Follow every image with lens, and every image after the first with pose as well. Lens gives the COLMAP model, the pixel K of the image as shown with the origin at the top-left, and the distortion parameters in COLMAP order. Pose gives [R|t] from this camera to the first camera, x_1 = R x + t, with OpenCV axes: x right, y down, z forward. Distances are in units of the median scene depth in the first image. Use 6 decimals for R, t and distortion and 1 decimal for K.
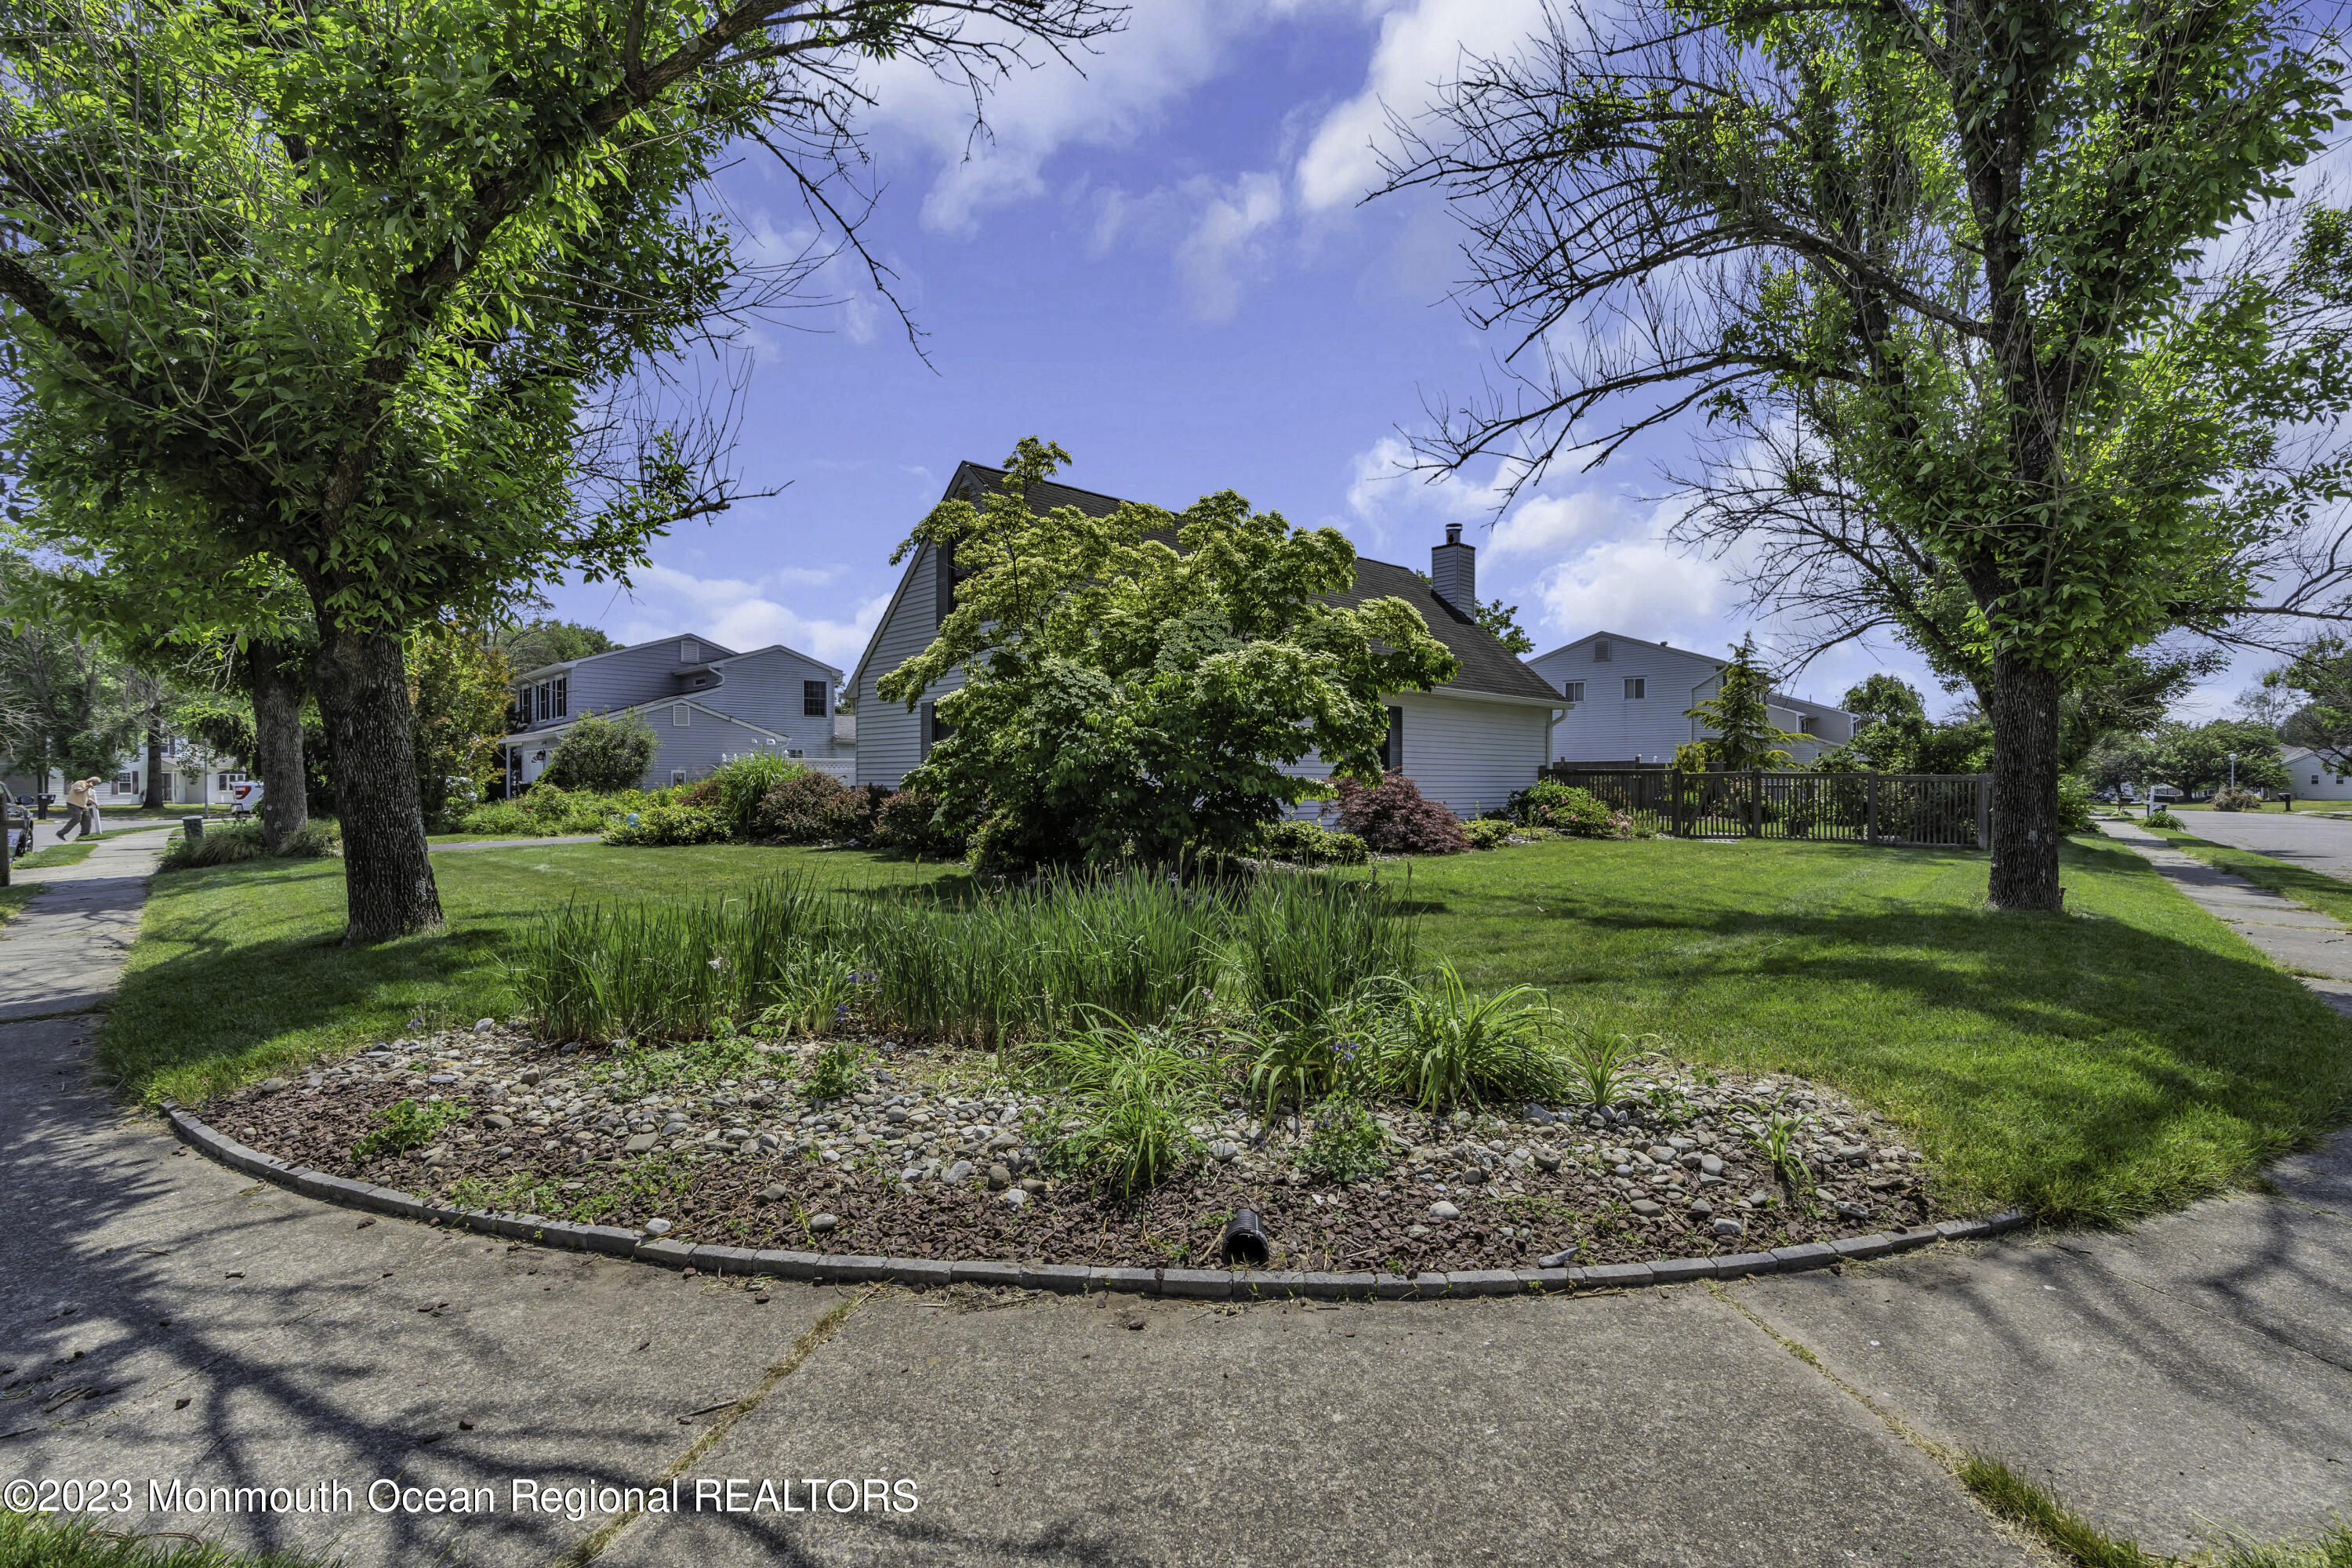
lens RADIAL K [[1063.0, 0, 1178.3], [0, 1063.0, 786.4], [0, 0, 1]] dist [-0.011160, -0.000350]
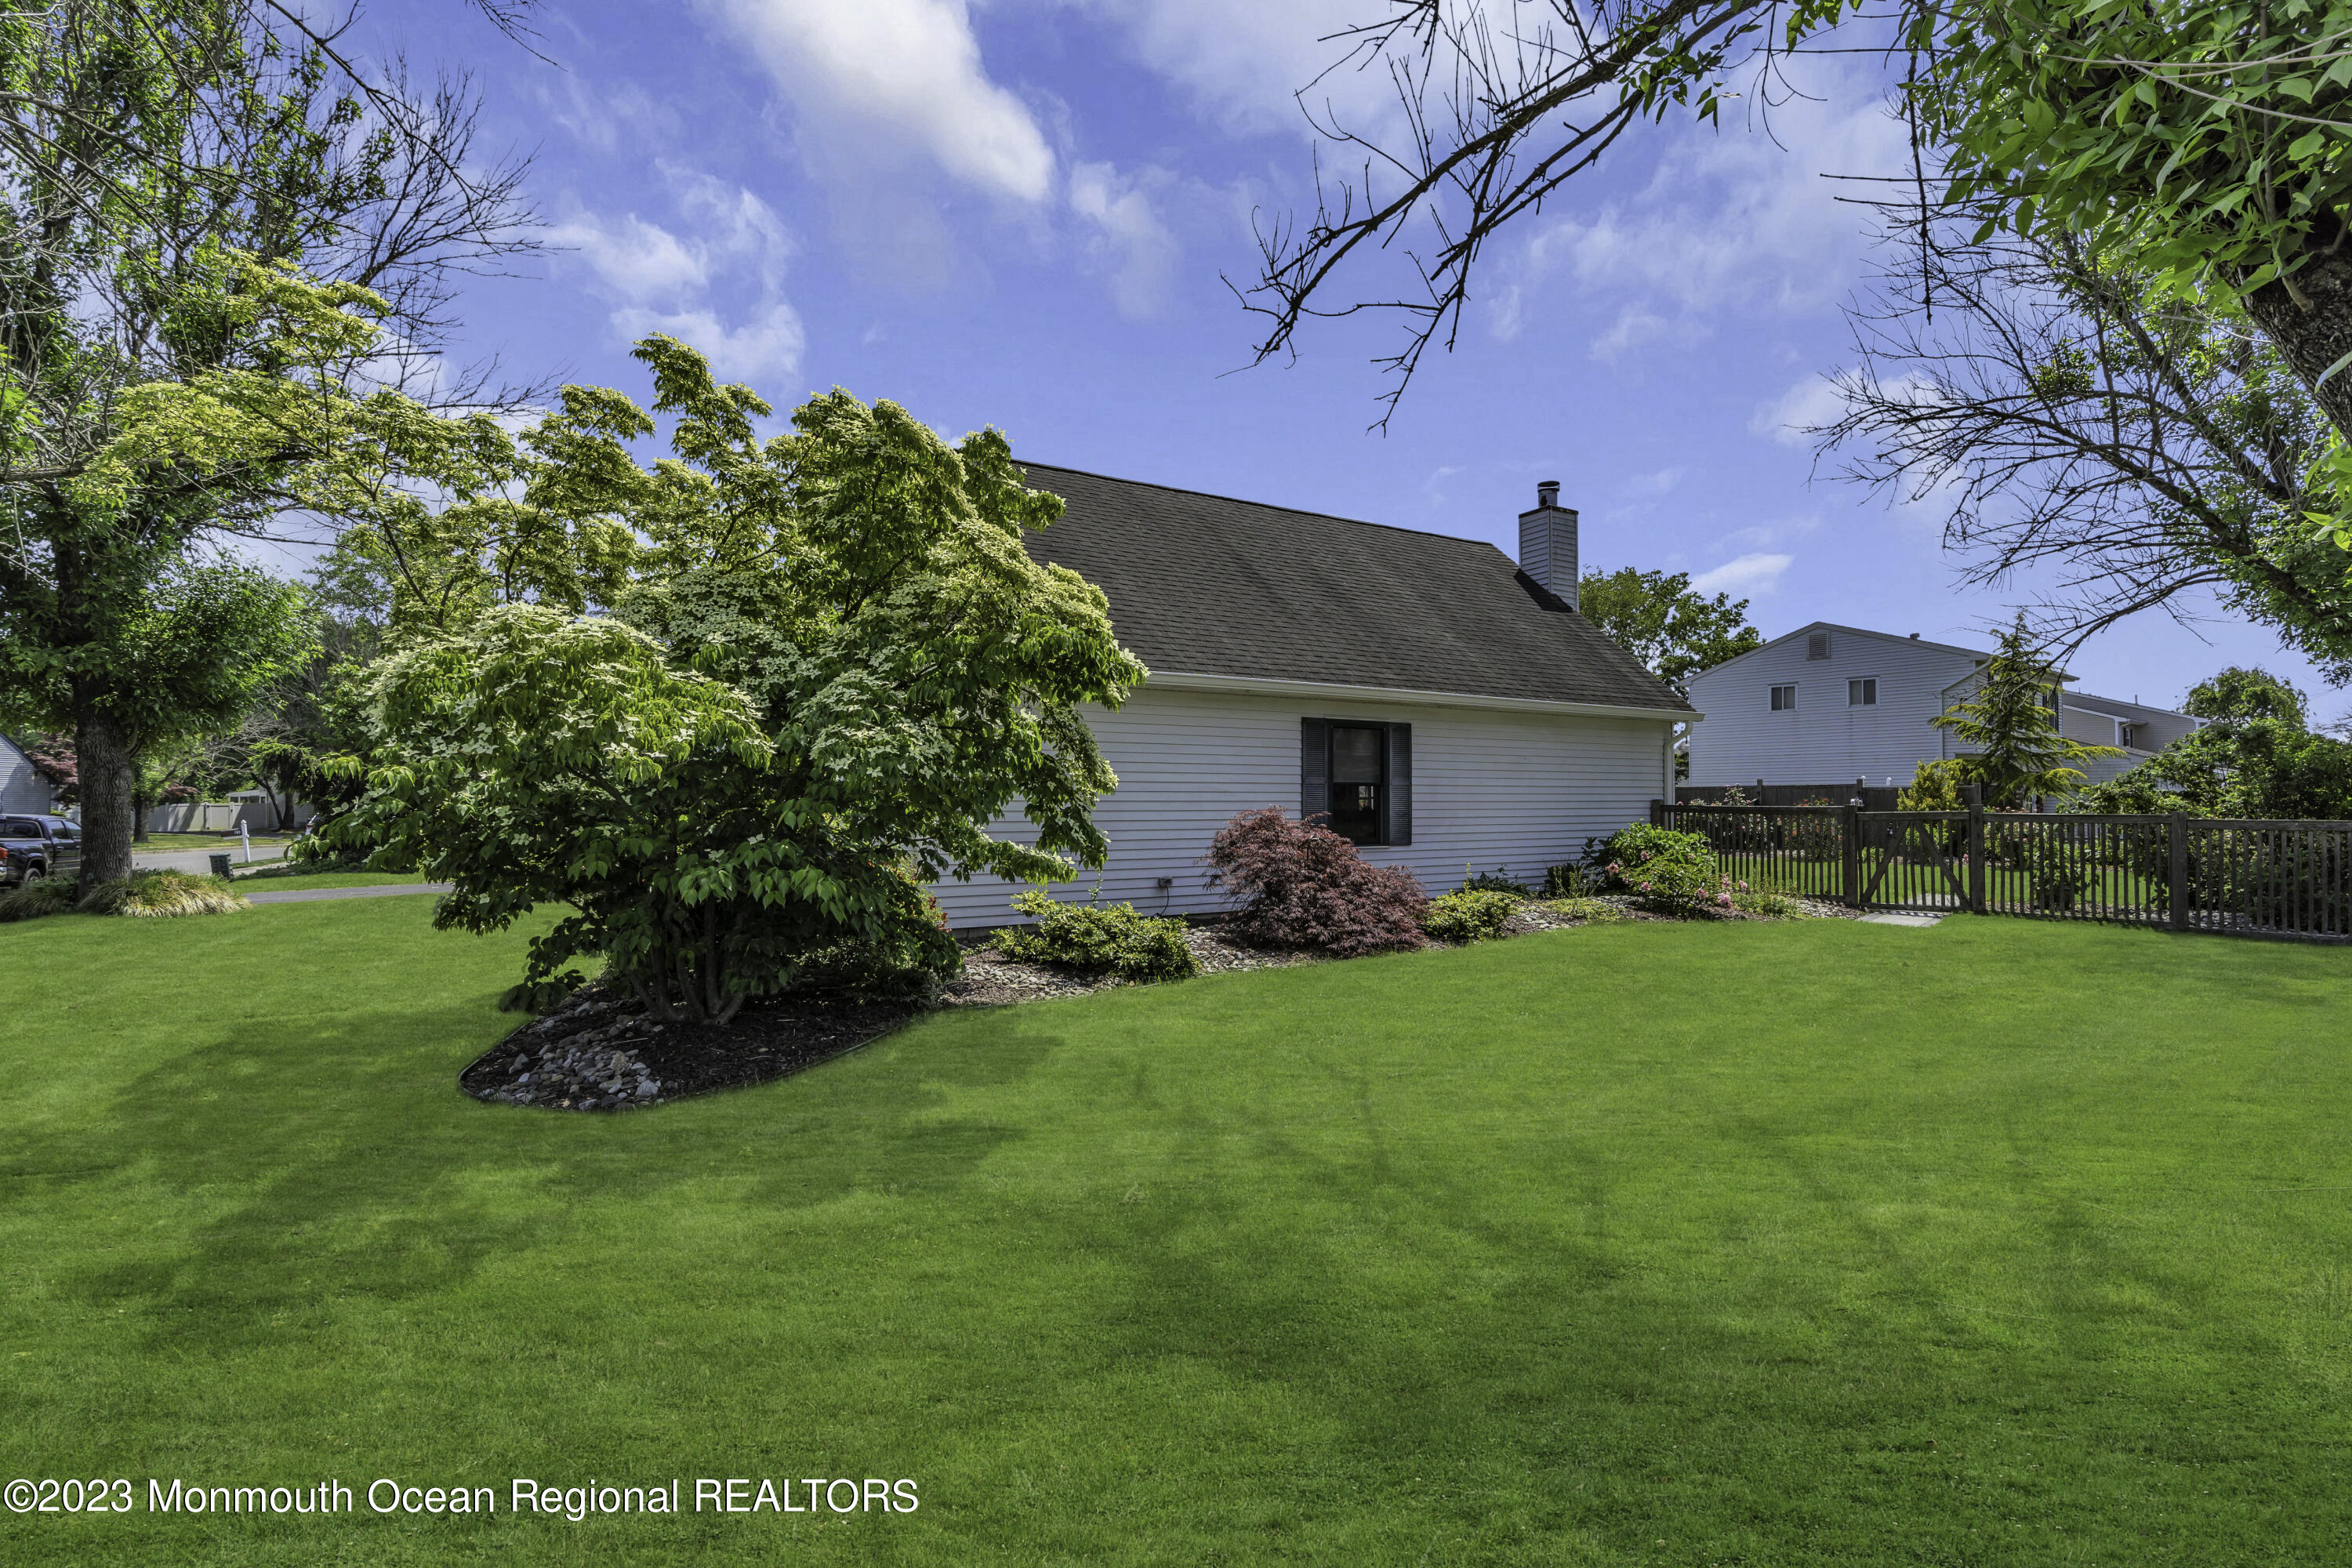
lens RADIAL K [[1063.0, 0, 1174.3], [0, 1063.0, 779.6], [0, 0, 1]] dist [-0.011160, -0.000350]
pose [[0.976869, -0.006359, -0.213745, 0.158732], [0.001428, 0.999729, -0.023218, -0.015486], [0.213835, 0.022375, 0.976614, 0.200936]]
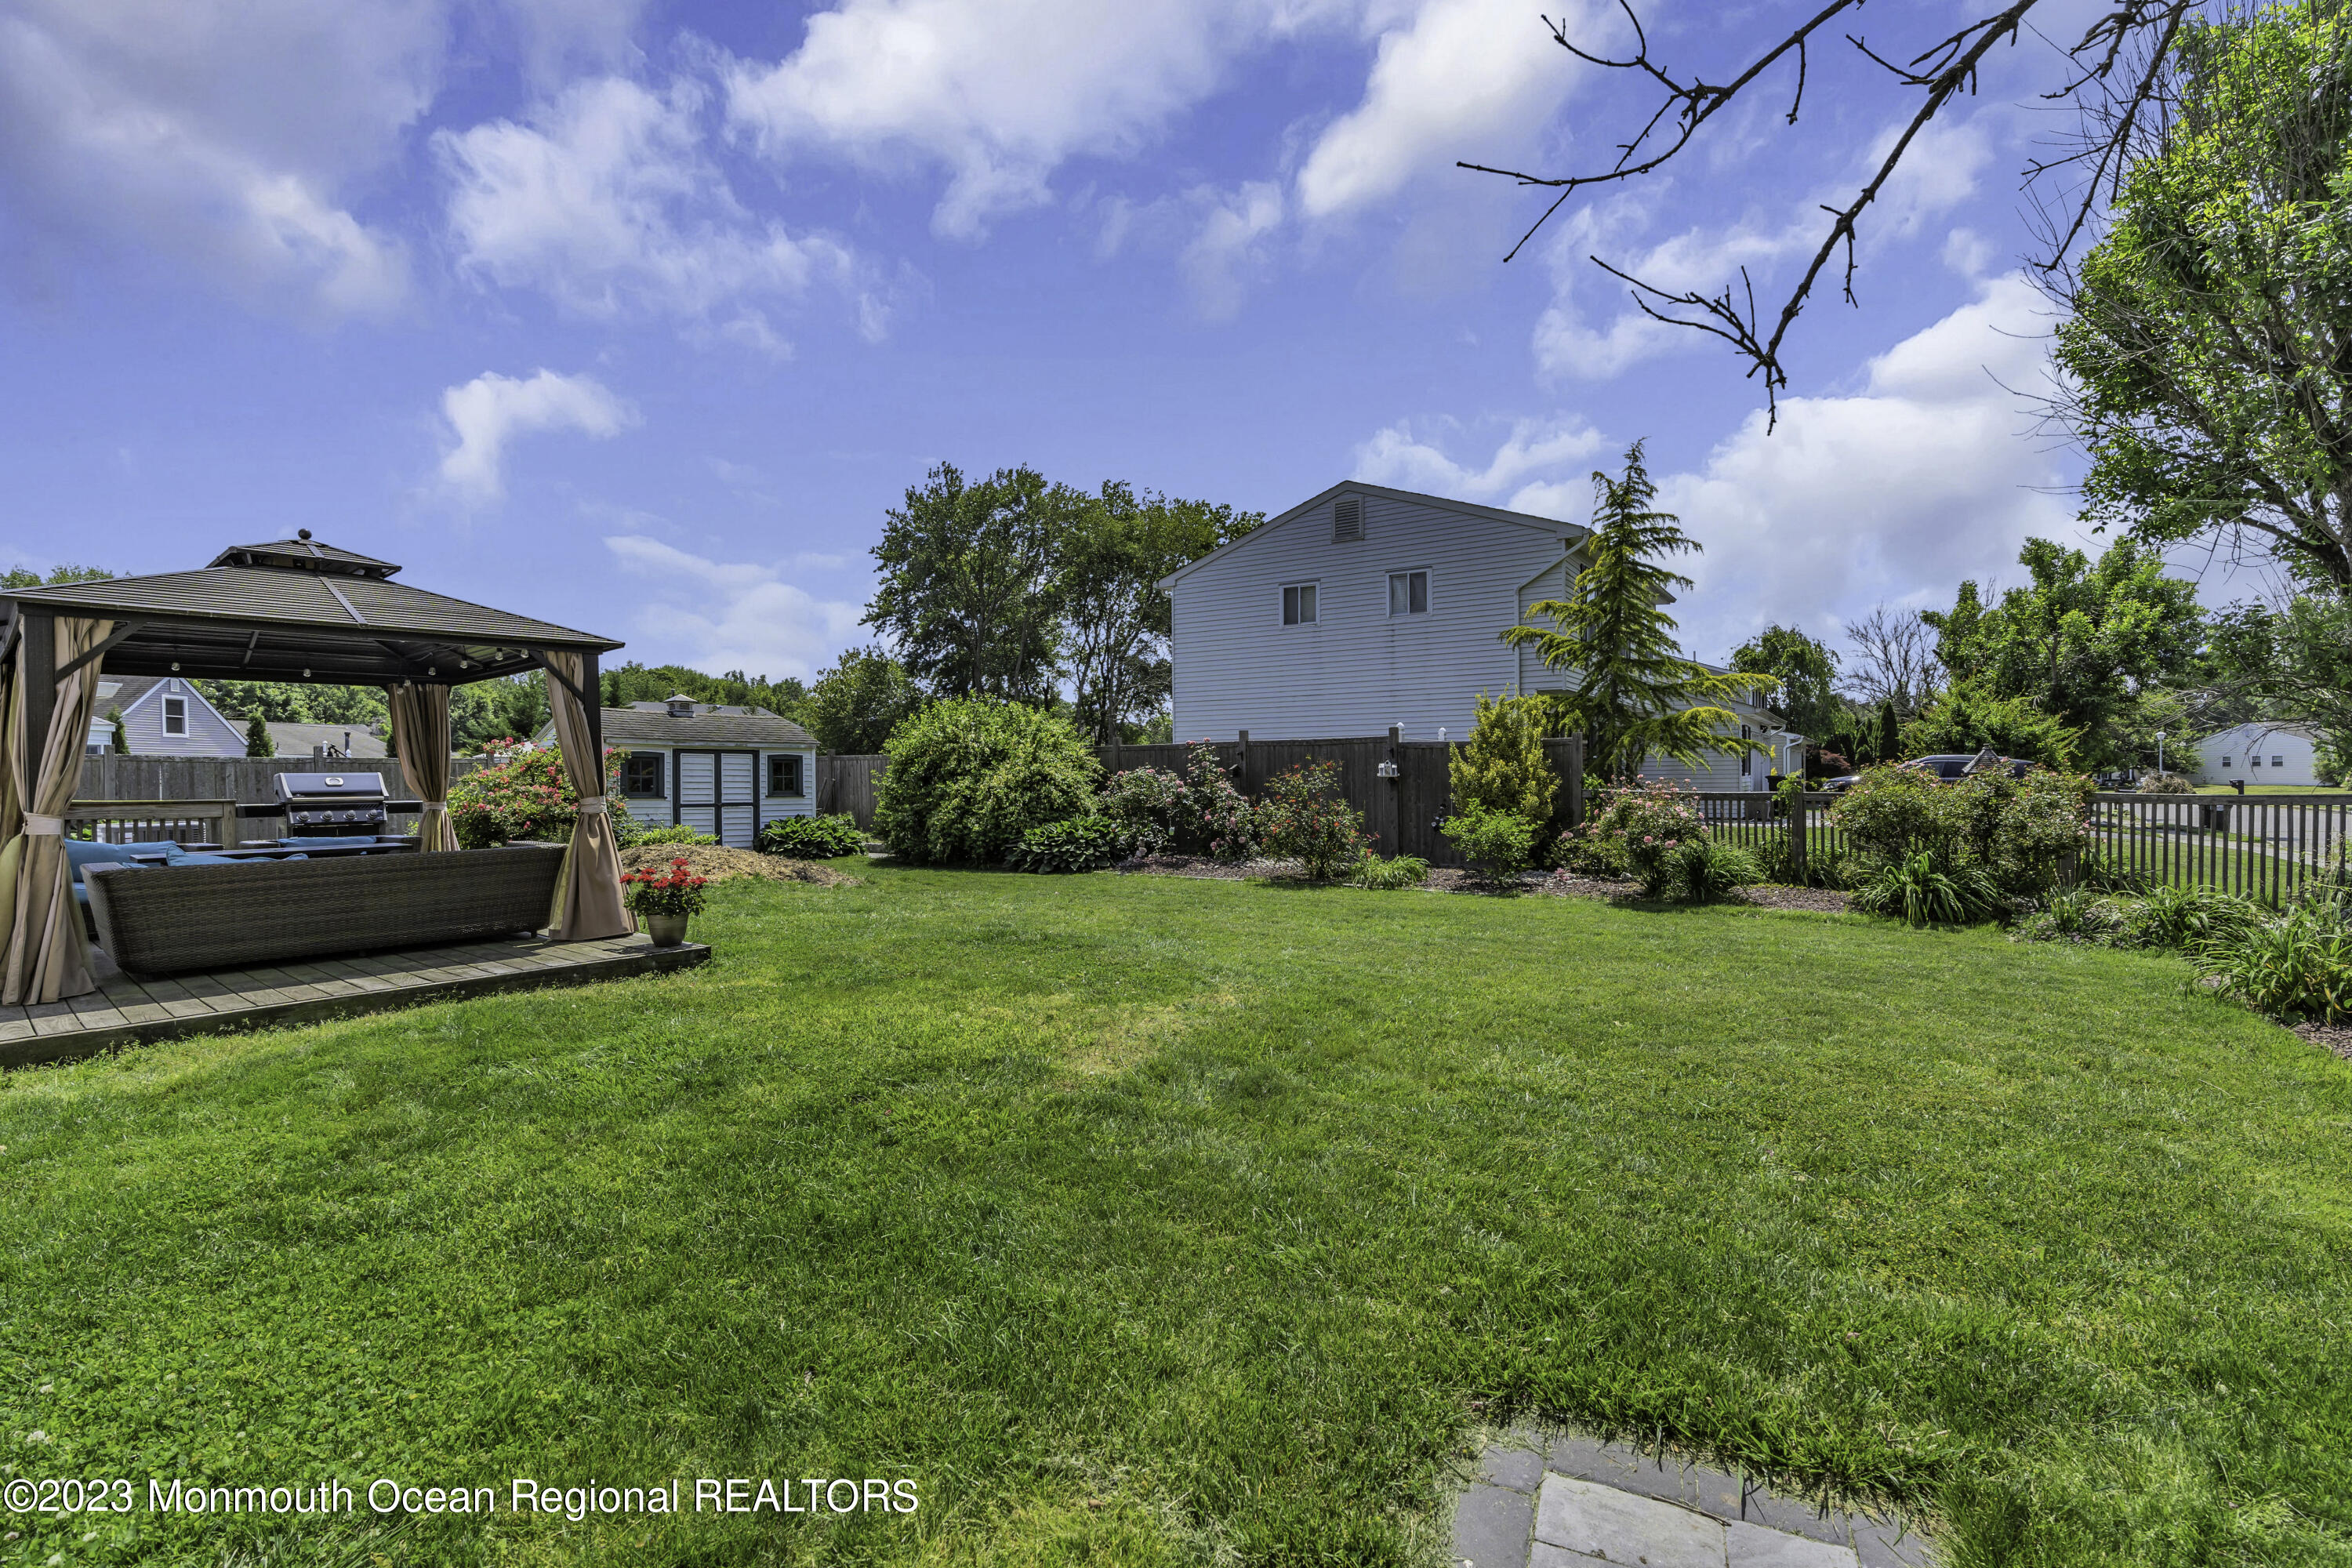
lens RADIAL K [[1063.0, 0, 1180.7], [0, 1063.0, 789.8], [0, 0, 1]] dist [-0.011160, -0.000350]
pose [[0.993087, -0.011432, 0.116822, 0.437173], [0.010103, 0.999877, 0.011962, -0.013051], [-0.116944, -0.010699, 0.993081, 0.858383]]
